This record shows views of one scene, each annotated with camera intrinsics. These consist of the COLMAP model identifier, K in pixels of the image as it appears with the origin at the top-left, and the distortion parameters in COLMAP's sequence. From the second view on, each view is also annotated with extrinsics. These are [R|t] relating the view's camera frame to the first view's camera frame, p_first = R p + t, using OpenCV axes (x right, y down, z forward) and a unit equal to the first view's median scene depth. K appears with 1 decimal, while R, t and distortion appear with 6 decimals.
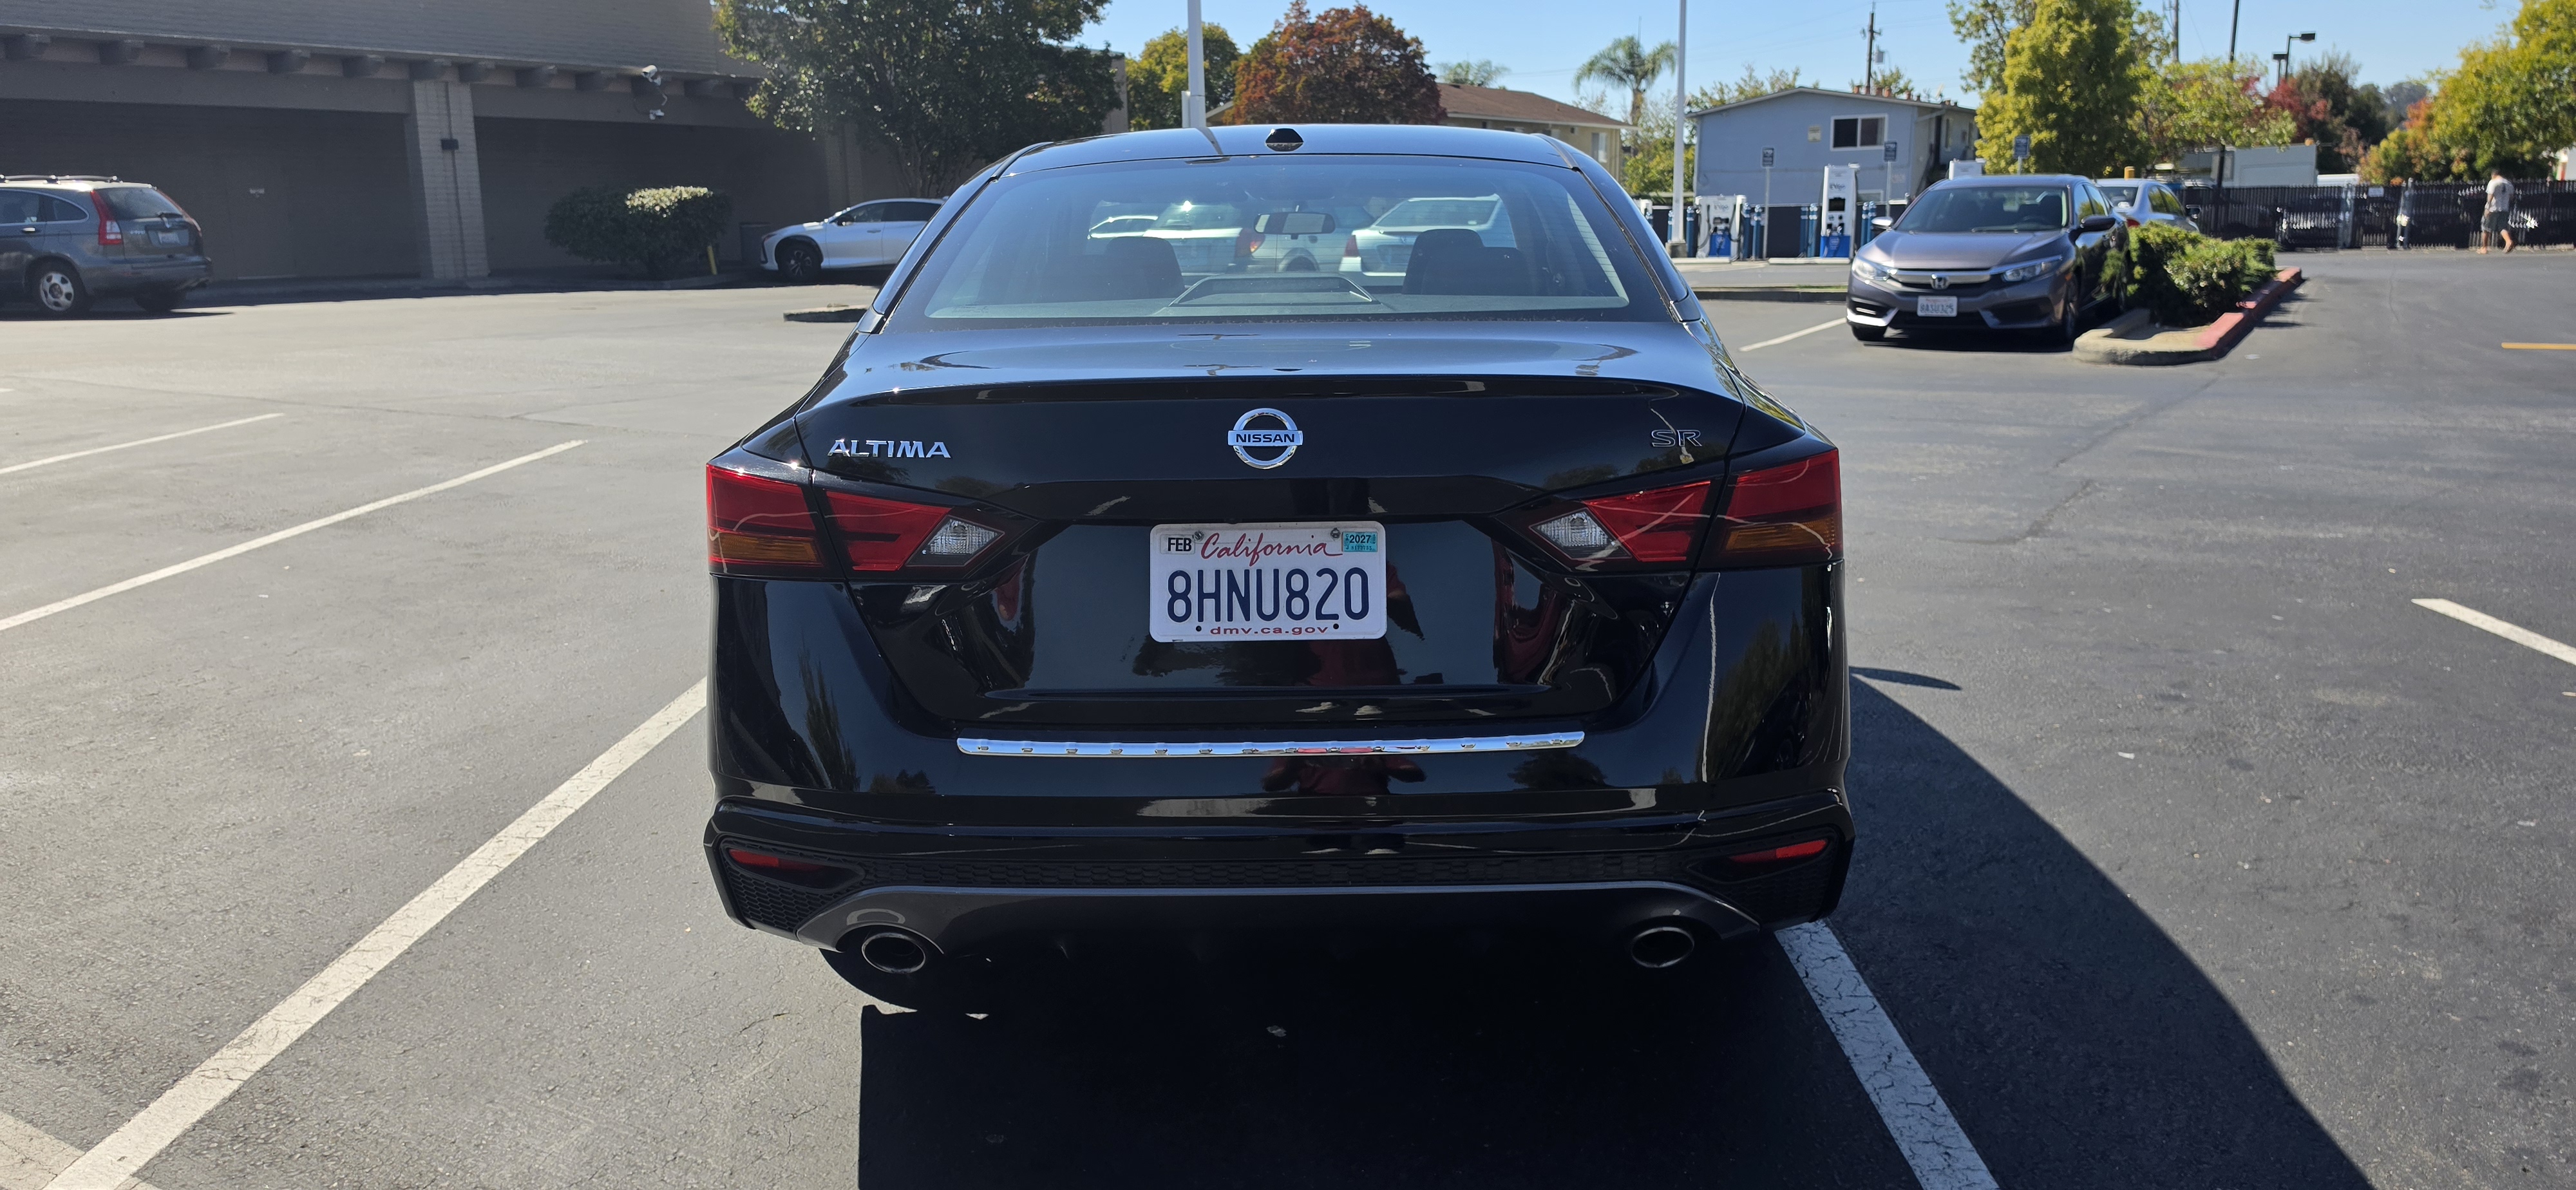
lens RADIAL K [[1789.2, 0, 1302.6], [0, 1789.2, 584.3], [0, 0, 1]] dist [0.101023, -0.148296]
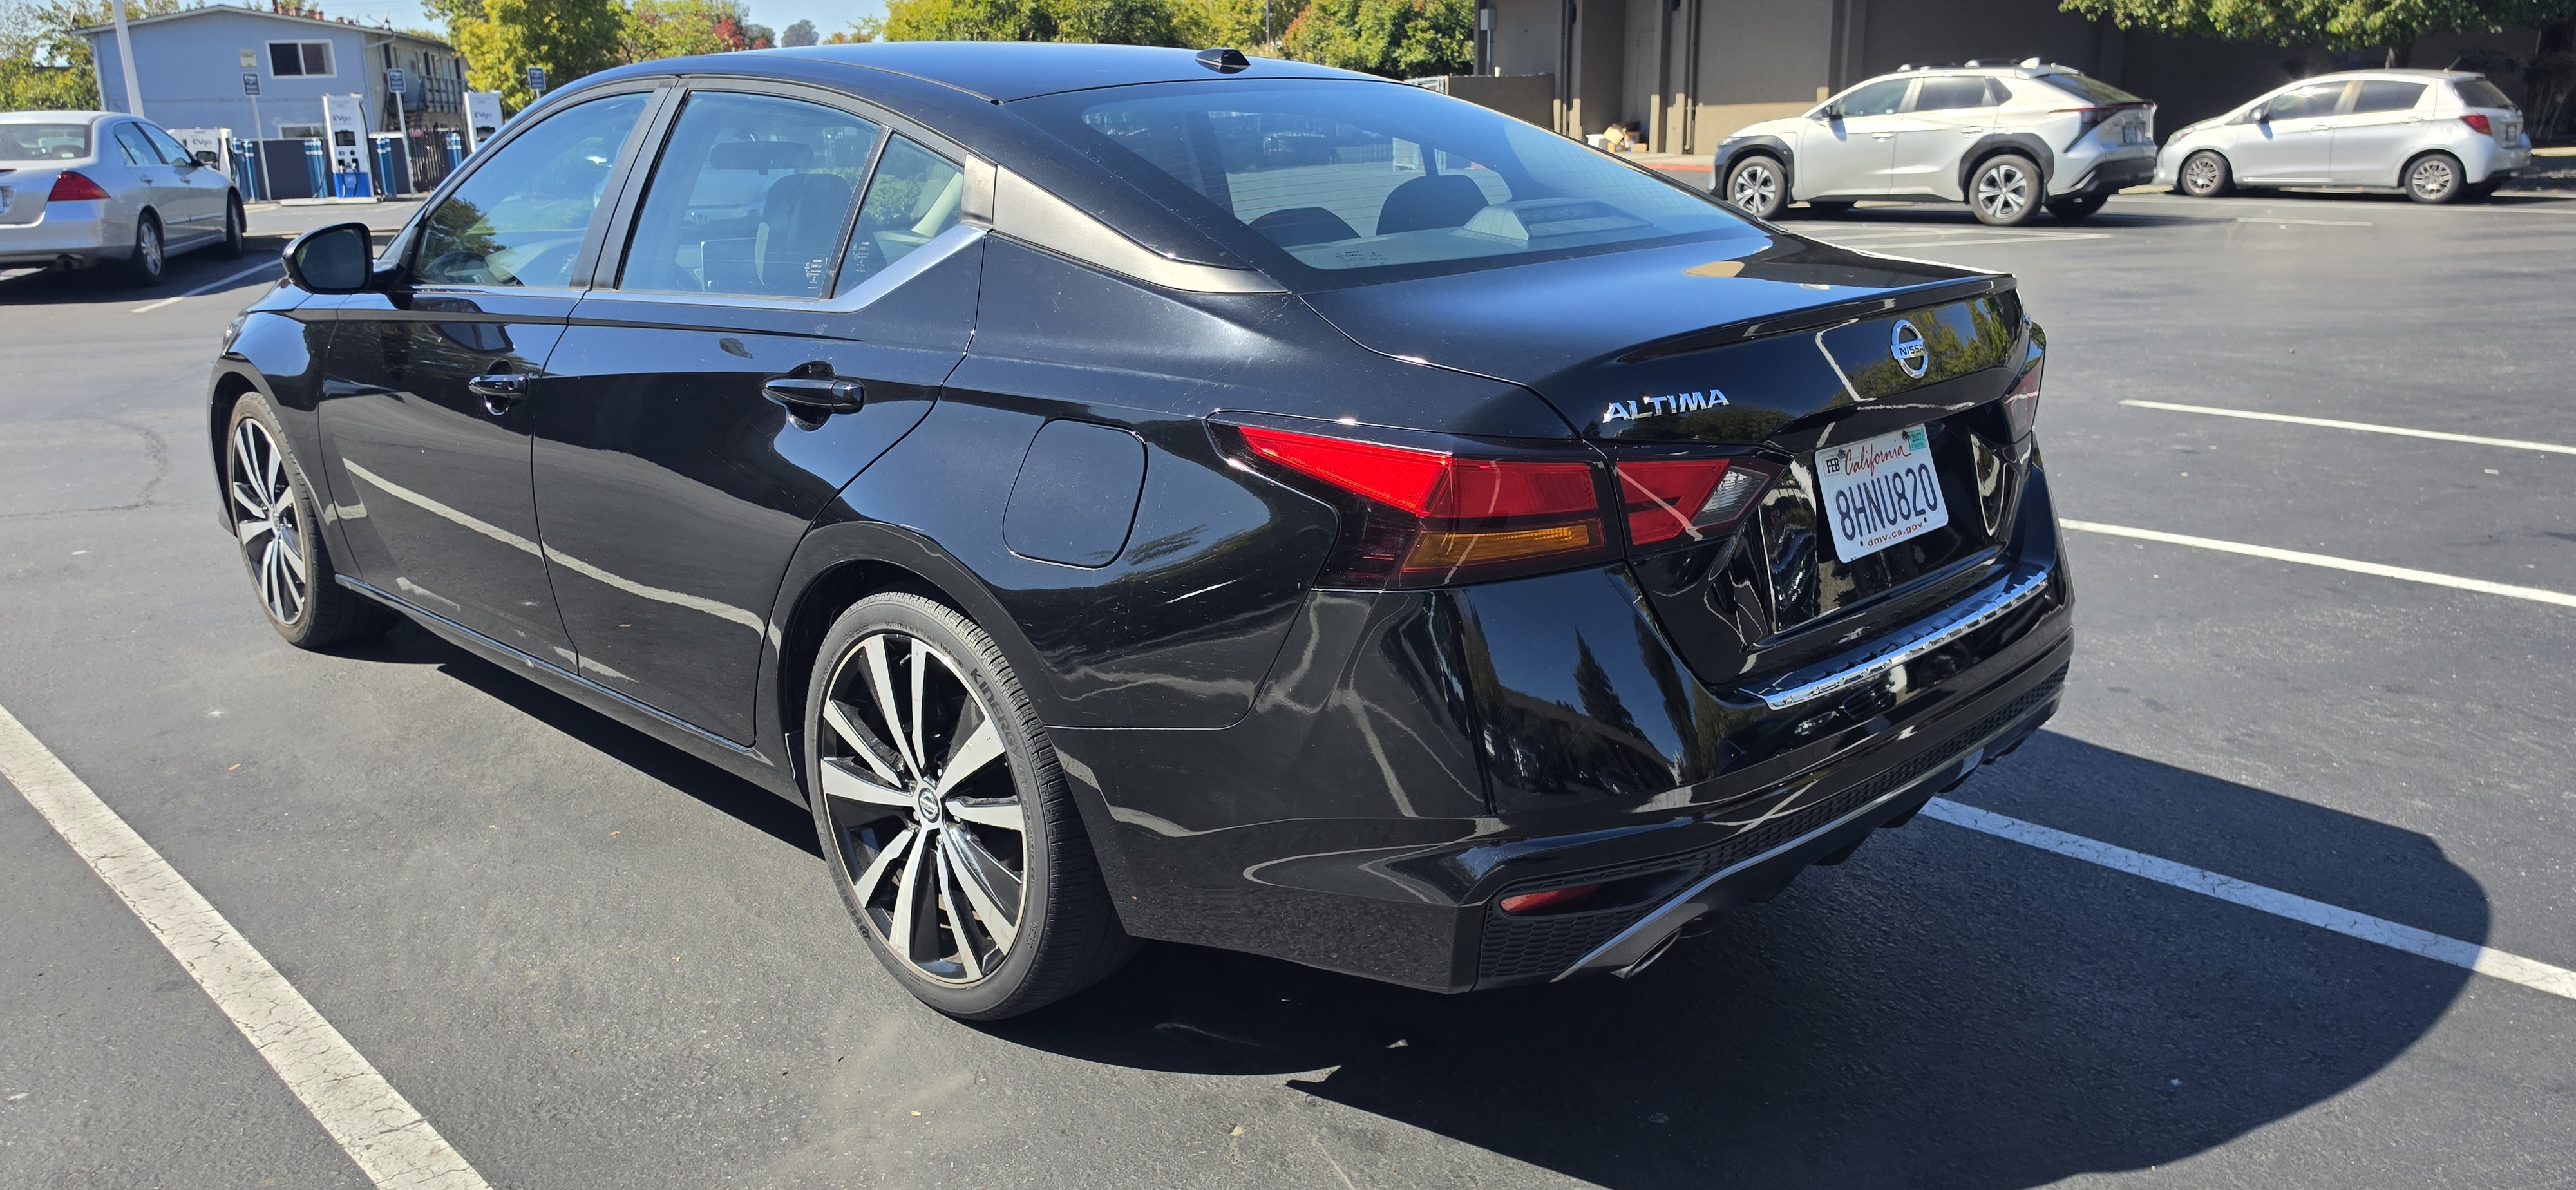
lens RADIAL K [[1789.2, 0, 1302.6], [0, 1789.2, 584.3], [0, 0, 1]] dist [0.101023, -0.148296]
pose [[0.682306, -0.183790, 0.707587, -0.091147], [0.159577, 0.981986, 0.101187, -0.009728], [-0.713438, 0.043874, 0.699343, 0.046087]]
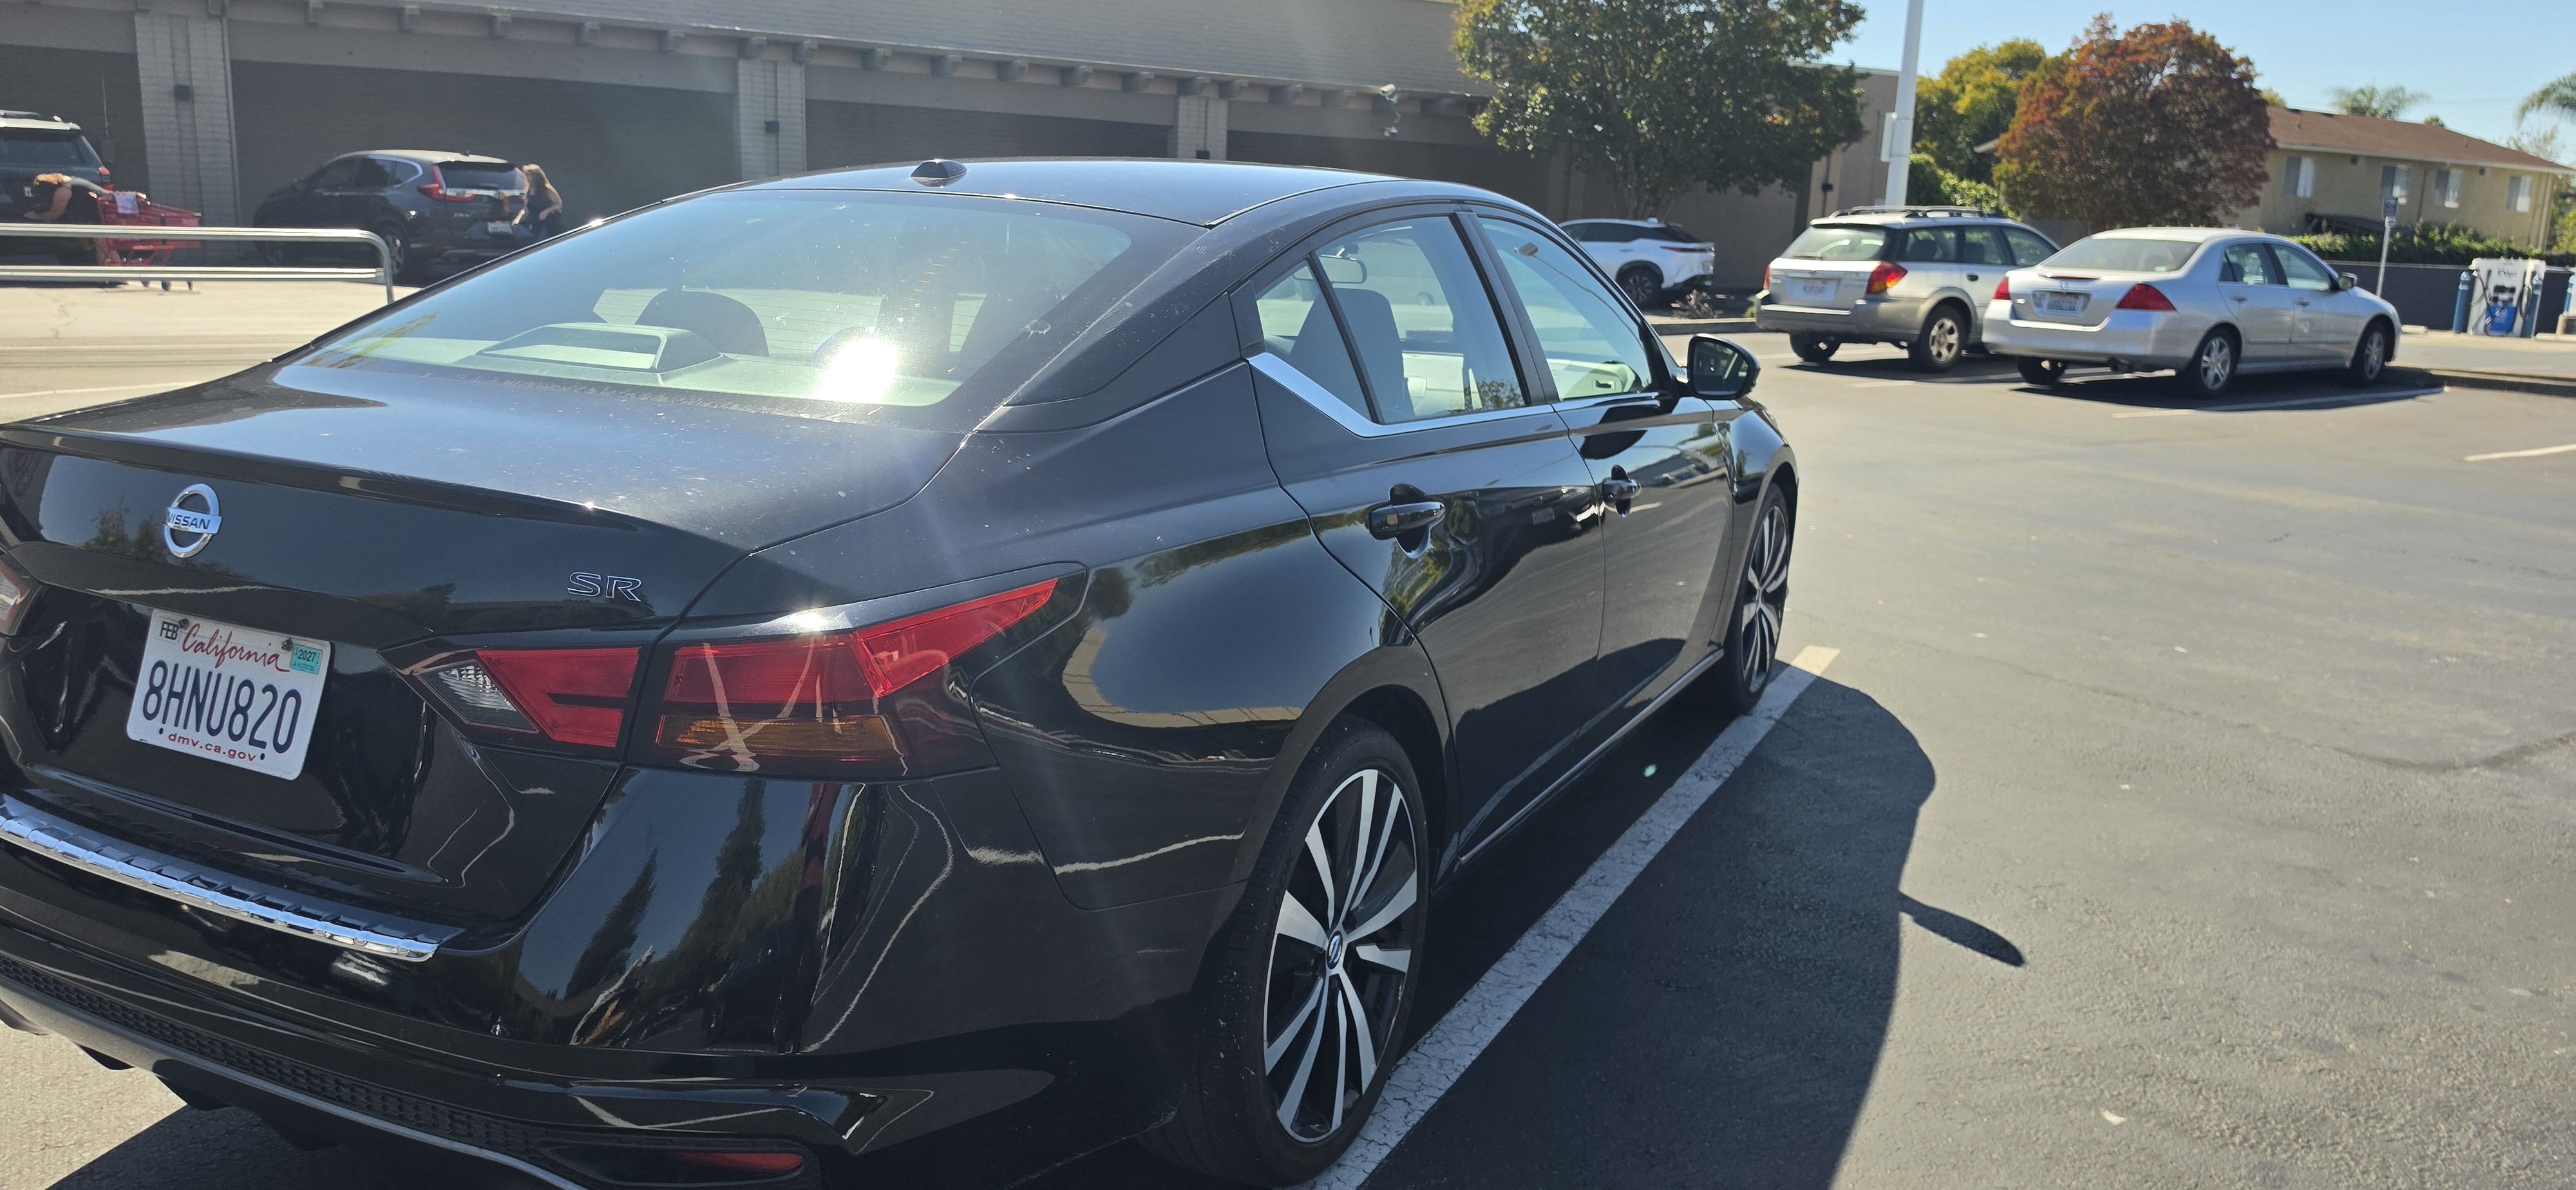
lens RADIAL K [[1789.2, 0, 1302.6], [0, 1789.2, 584.3], [0, 0, 1]] dist [0.101023, -0.148296]
pose [[0.901291, 0.130019, -0.413242, 0.071196], [-0.134002, 0.990790, 0.019472, -0.012268], [0.411968, 0.037825, 0.910413, 0.038786]]
